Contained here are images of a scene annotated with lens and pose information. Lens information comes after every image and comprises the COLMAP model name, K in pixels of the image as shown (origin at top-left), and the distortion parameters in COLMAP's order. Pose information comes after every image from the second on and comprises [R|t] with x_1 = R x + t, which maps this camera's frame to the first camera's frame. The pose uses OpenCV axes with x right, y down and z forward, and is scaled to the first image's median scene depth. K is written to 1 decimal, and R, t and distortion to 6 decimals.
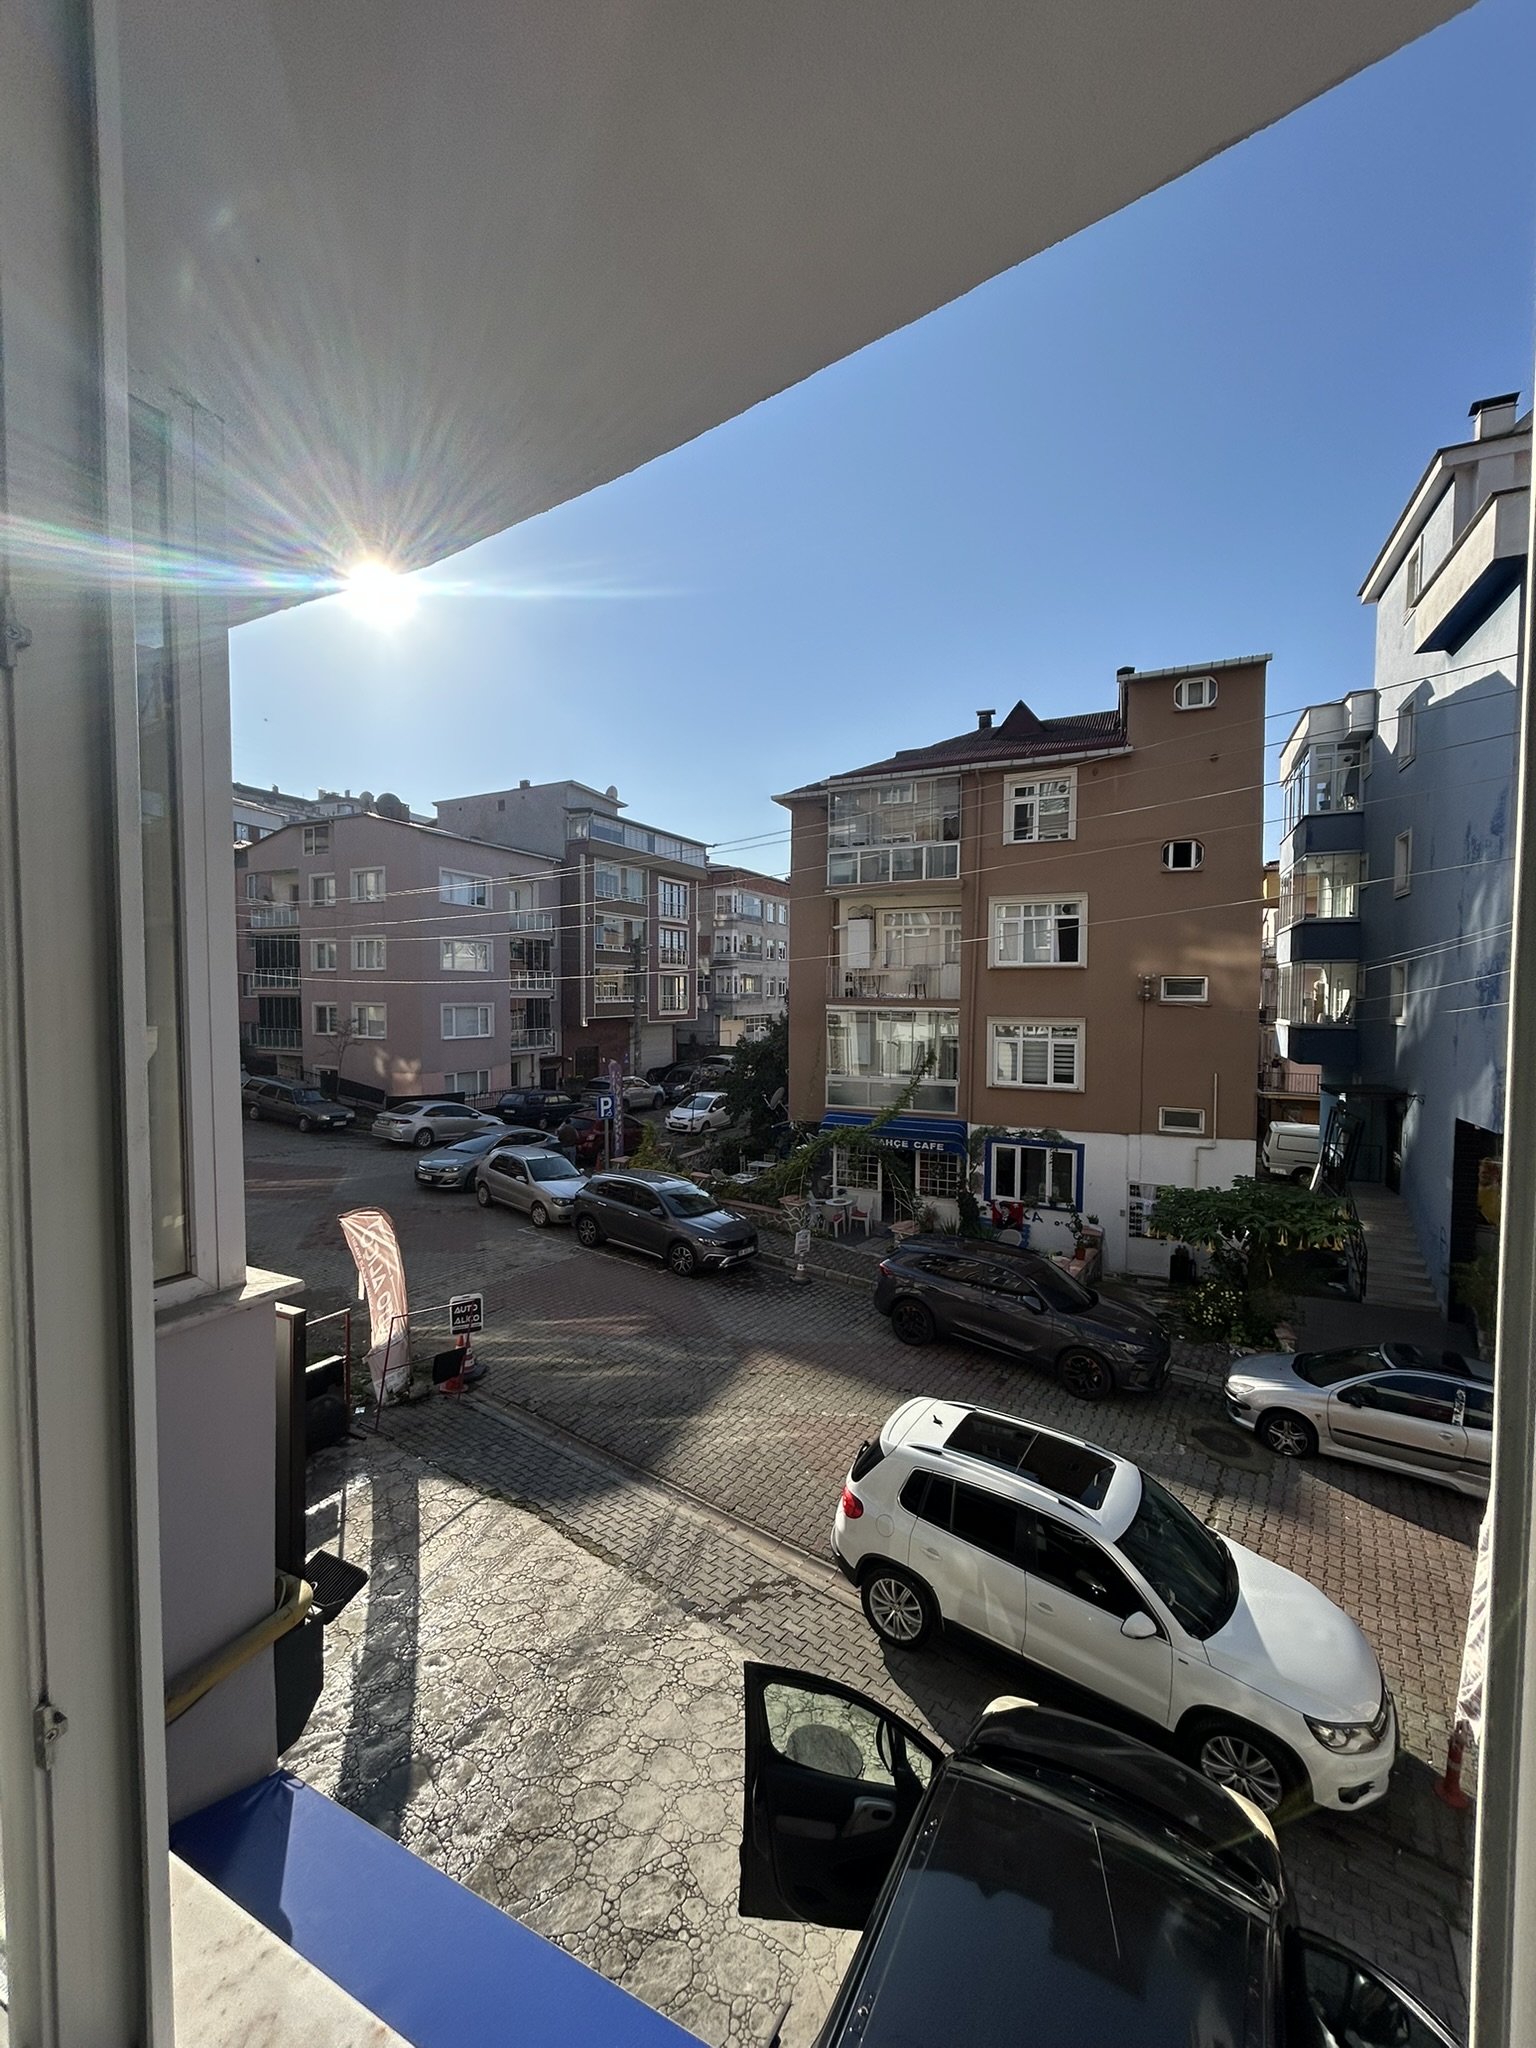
lens RADIAL K [[823.5, 0, 771.0], [0, 823.5, 1021.9], [0, 0, 1]] dist [-0.002080, 0.000731]
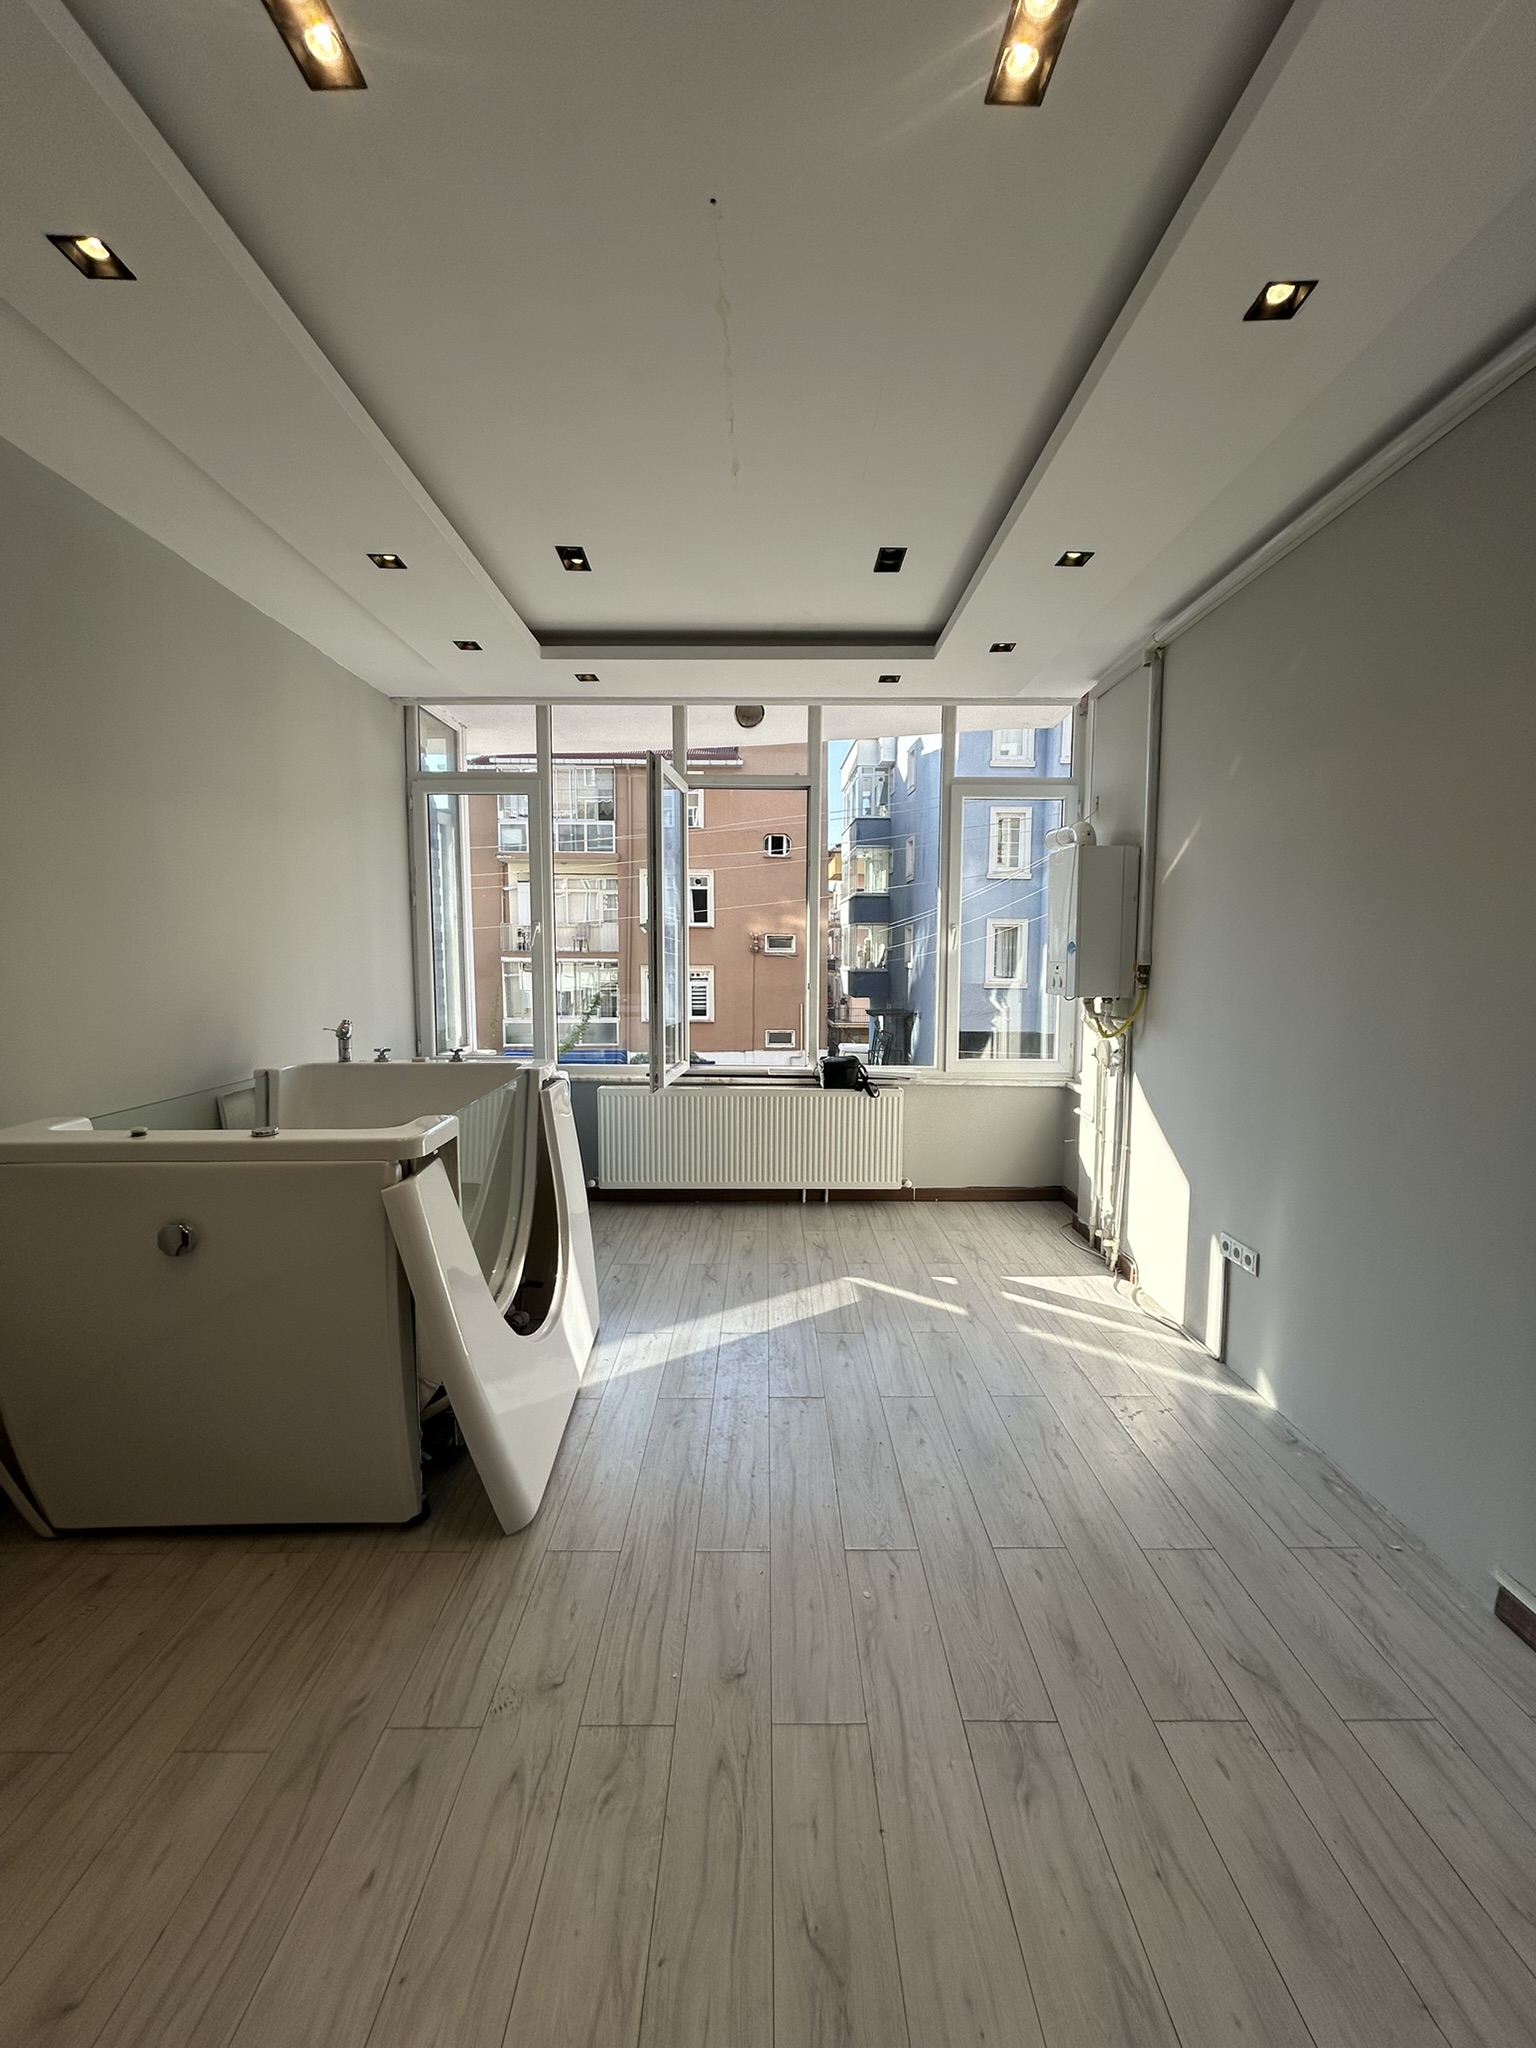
lens RADIAL K [[823.5, 0, 771.0], [0, 823.5, 1021.9], [0, 0, 1]] dist [-0.002080, 0.000731]
pose [[0.895640, -0.041801, 0.442811, -0.107513], [0.016922, 0.998056, 0.059989, 0.006440], [-0.444457, -0.046236, 0.894606, -0.193327]]
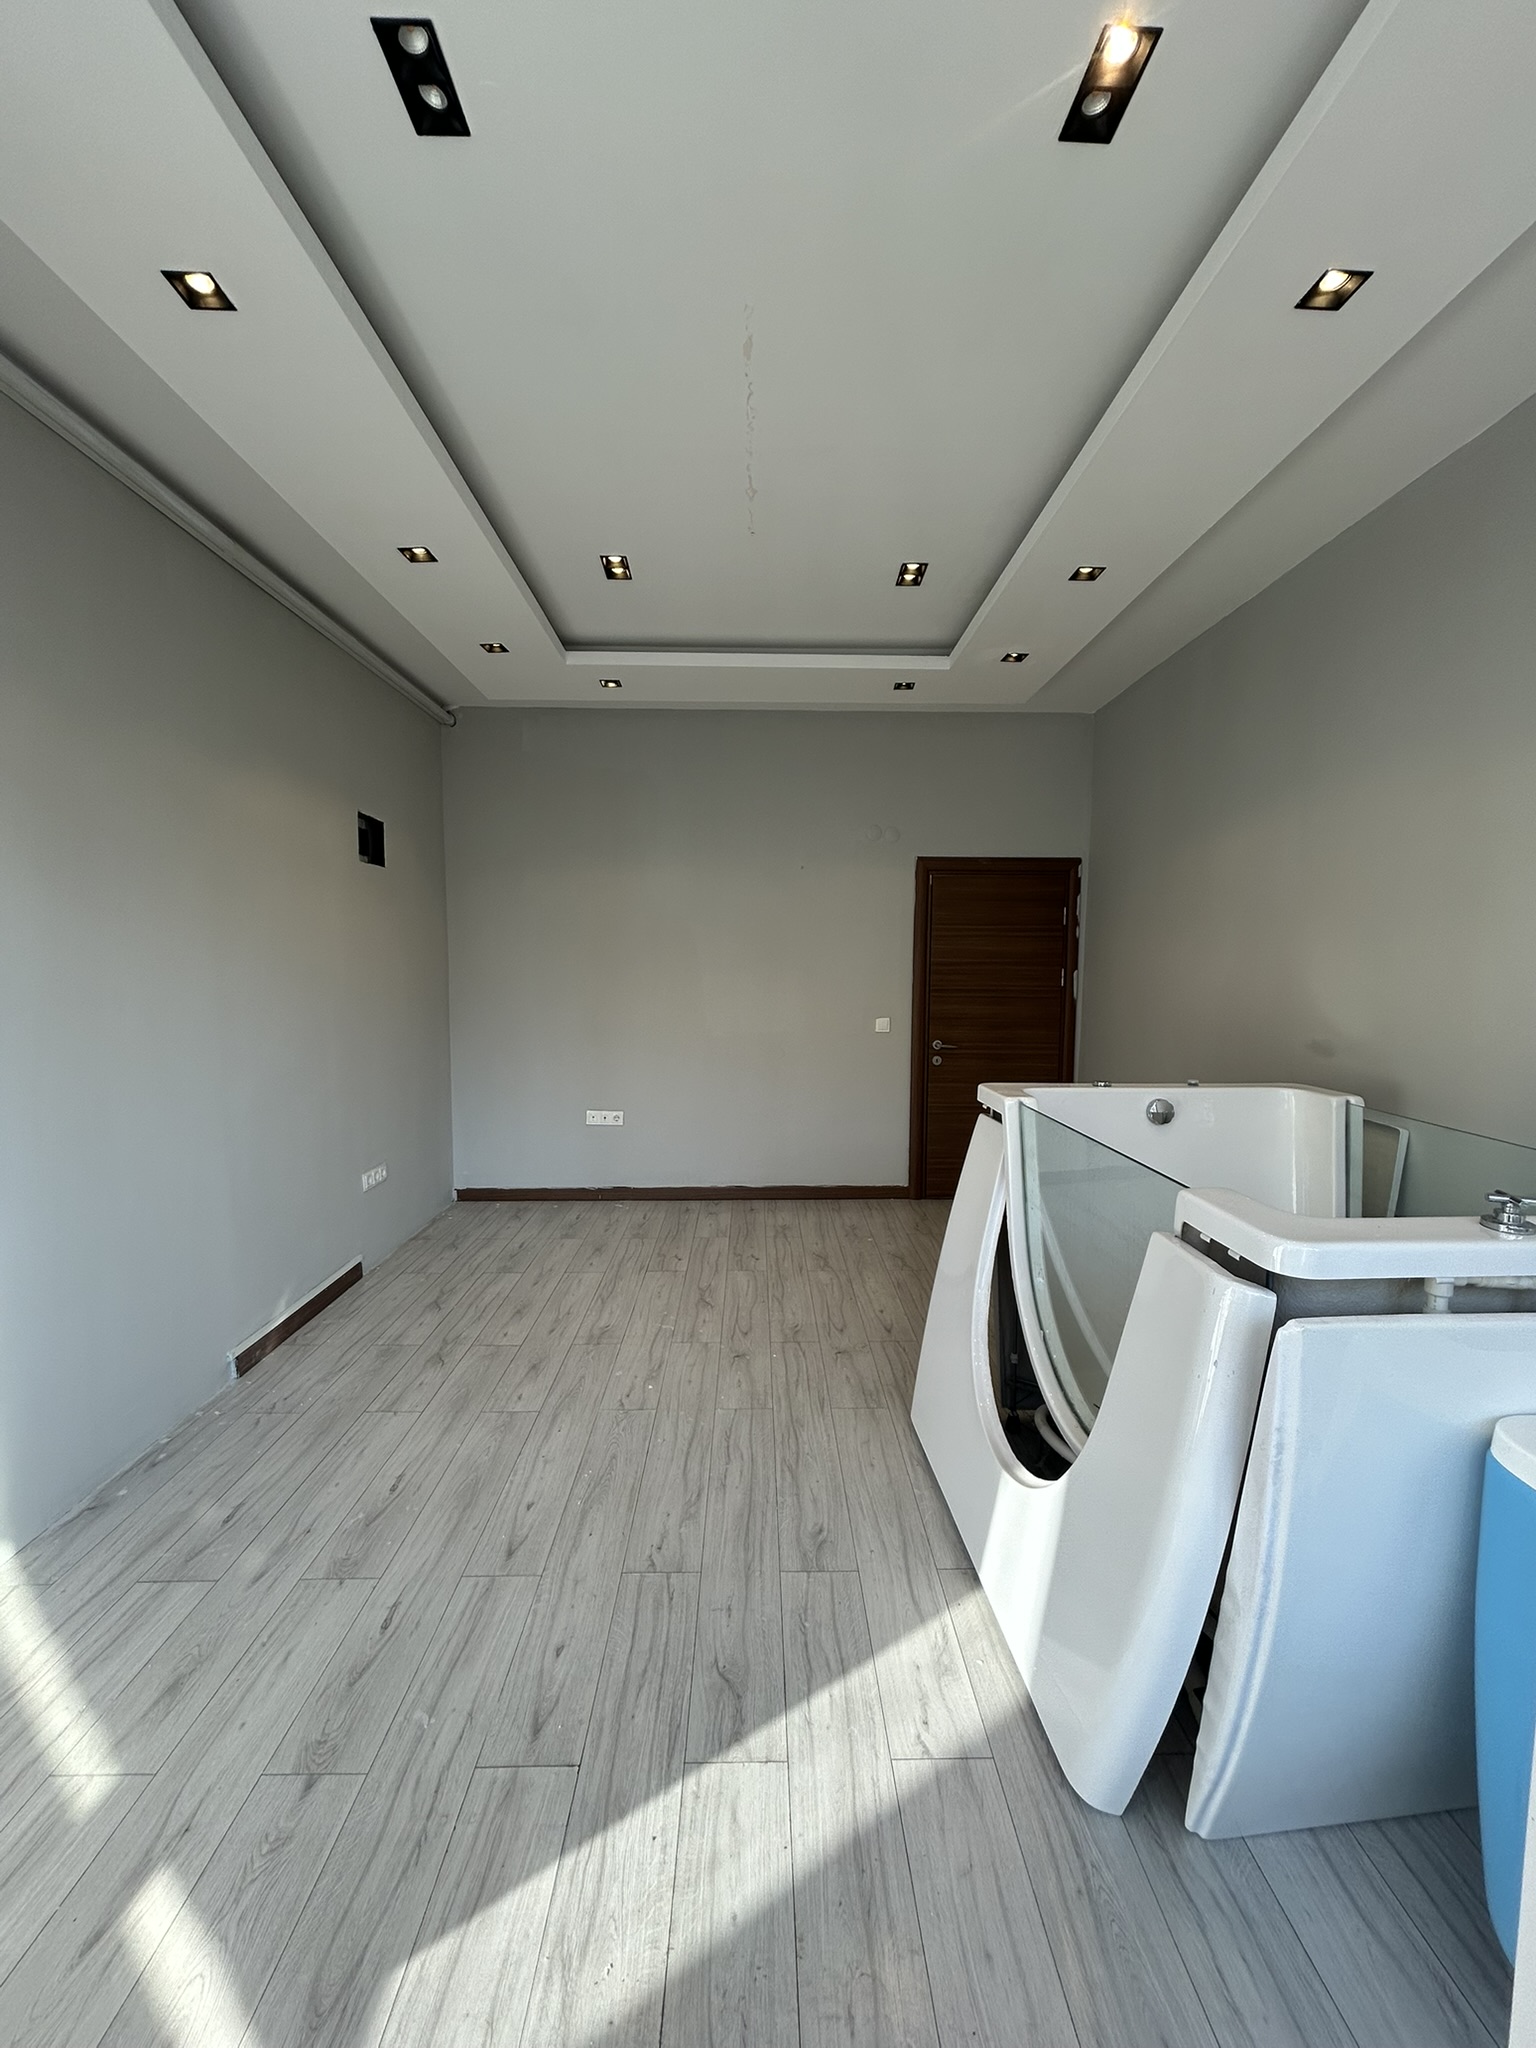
lens RADIAL K [[823.5, 0, 771.0], [0, 823.5, 1021.9], [0, 0, 1]] dist [-0.002080, 0.000731]
pose [[-0.889045, 0.024040, -0.457189, 0.622781], [-0.026919, 0.994148, 0.104622, -0.024095], [0.457028, 0.105321, -0.883195, 1.392886]]
